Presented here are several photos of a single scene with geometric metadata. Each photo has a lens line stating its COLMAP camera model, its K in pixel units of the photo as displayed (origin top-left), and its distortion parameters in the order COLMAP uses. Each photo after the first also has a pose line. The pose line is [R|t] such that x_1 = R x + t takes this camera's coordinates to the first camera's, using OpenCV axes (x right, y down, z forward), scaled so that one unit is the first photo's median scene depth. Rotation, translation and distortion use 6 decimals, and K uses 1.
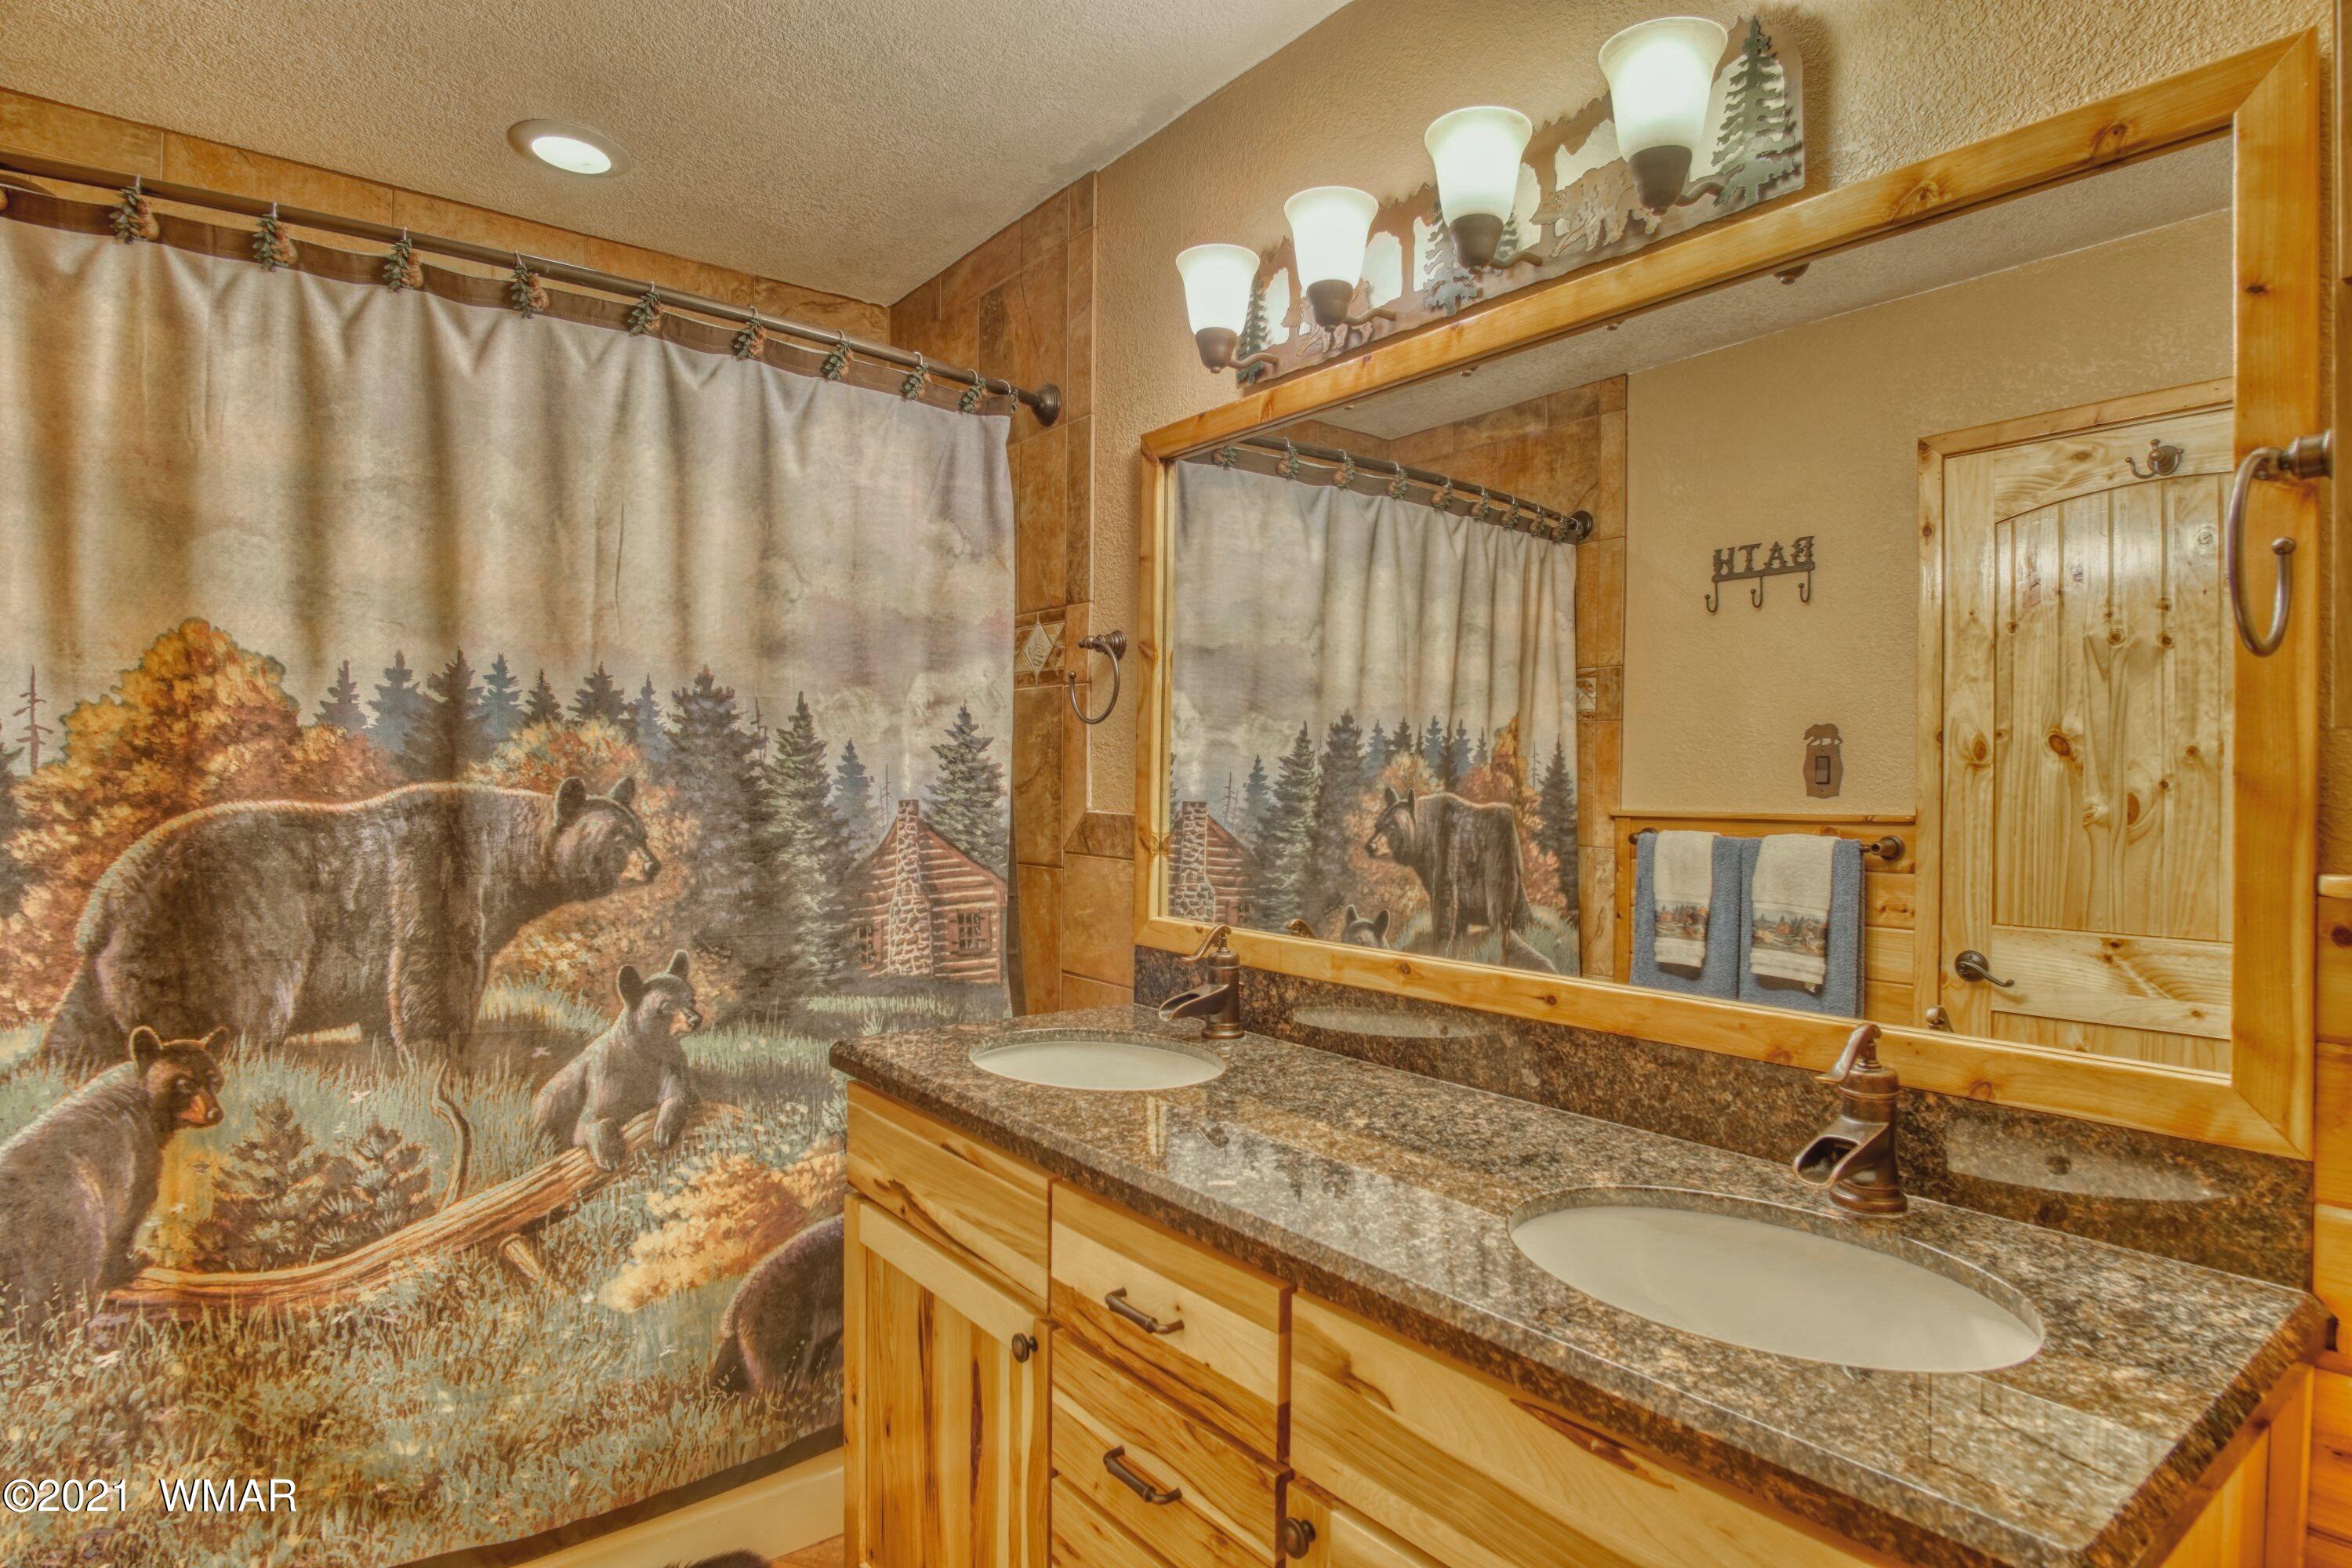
lens RADIAL K [[1262.1, 0, 1175.2], [0, 1262.1, 779.6], [0, 0, 1]] dist [-0.038082, 0.011129]
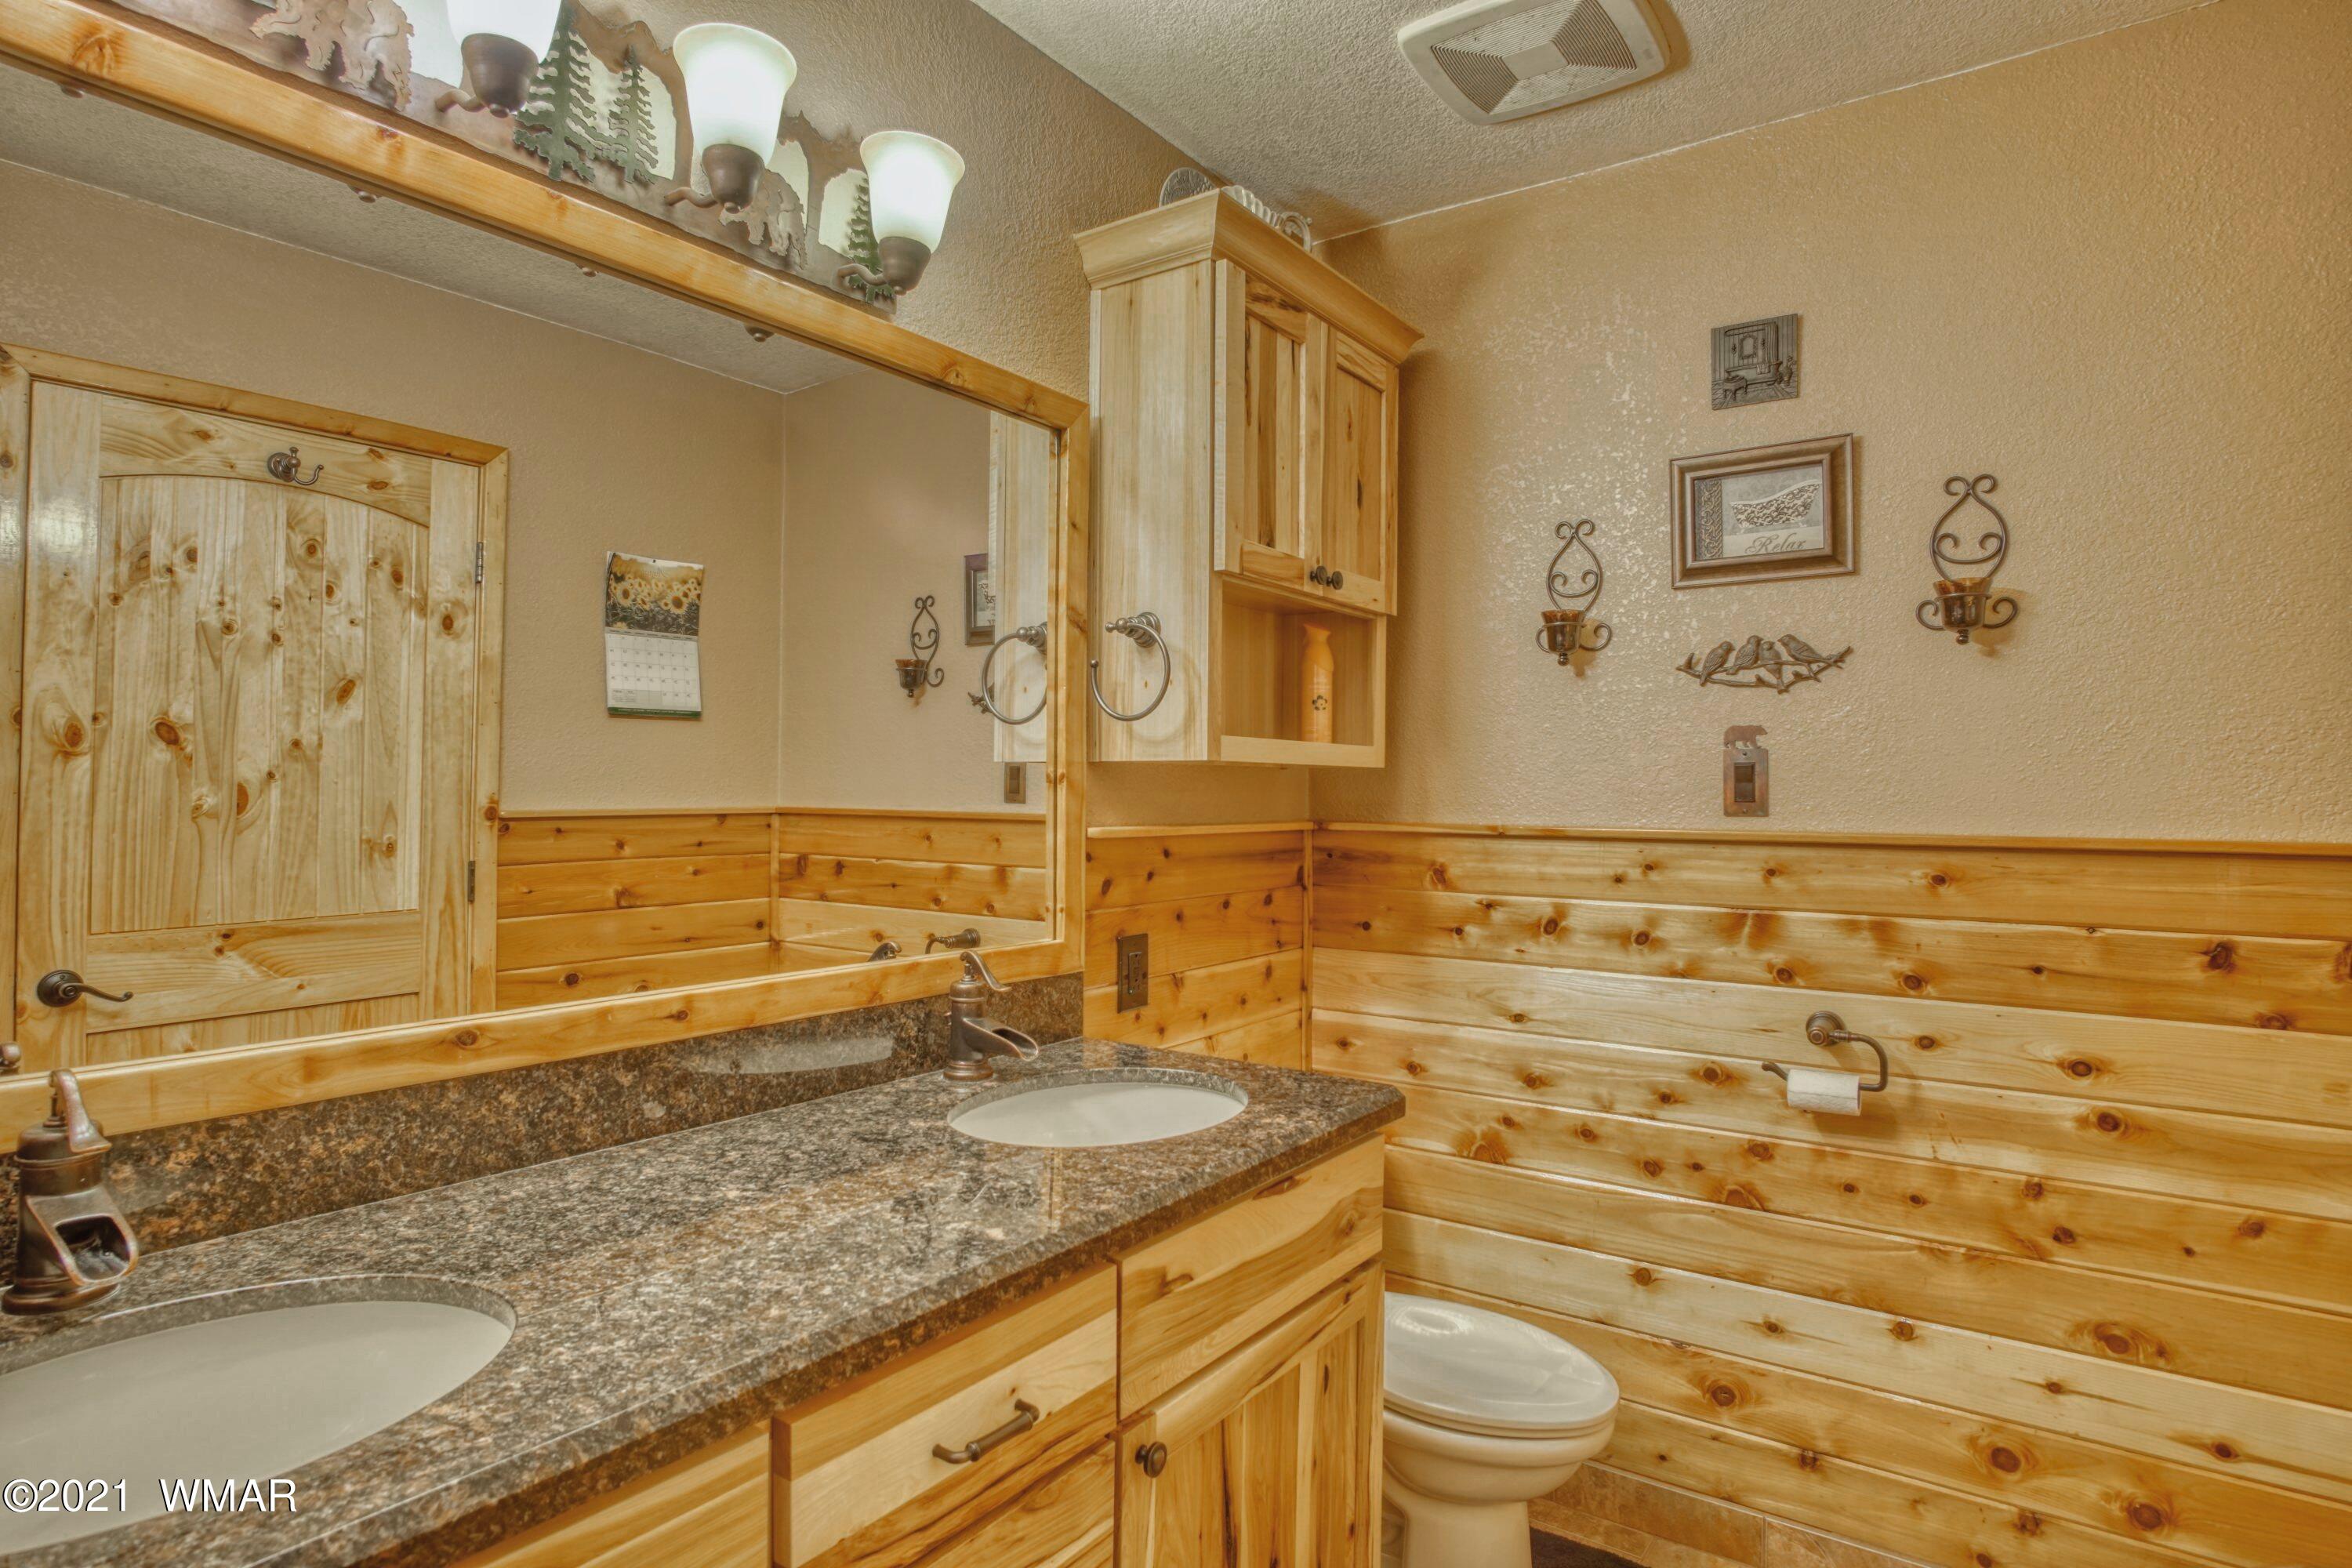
lens RADIAL K [[1262.1, 0, 1175.2], [0, 1262.1, 779.6], [0, 0, 1]] dist [-0.038082, 0.011129]
pose [[-0.276486, -0.007643, 0.960987, -0.421309], [-0.005952, 0.999963, 0.006241, -0.003283], [-0.960999, -0.003994, -0.276521, 0.558490]]
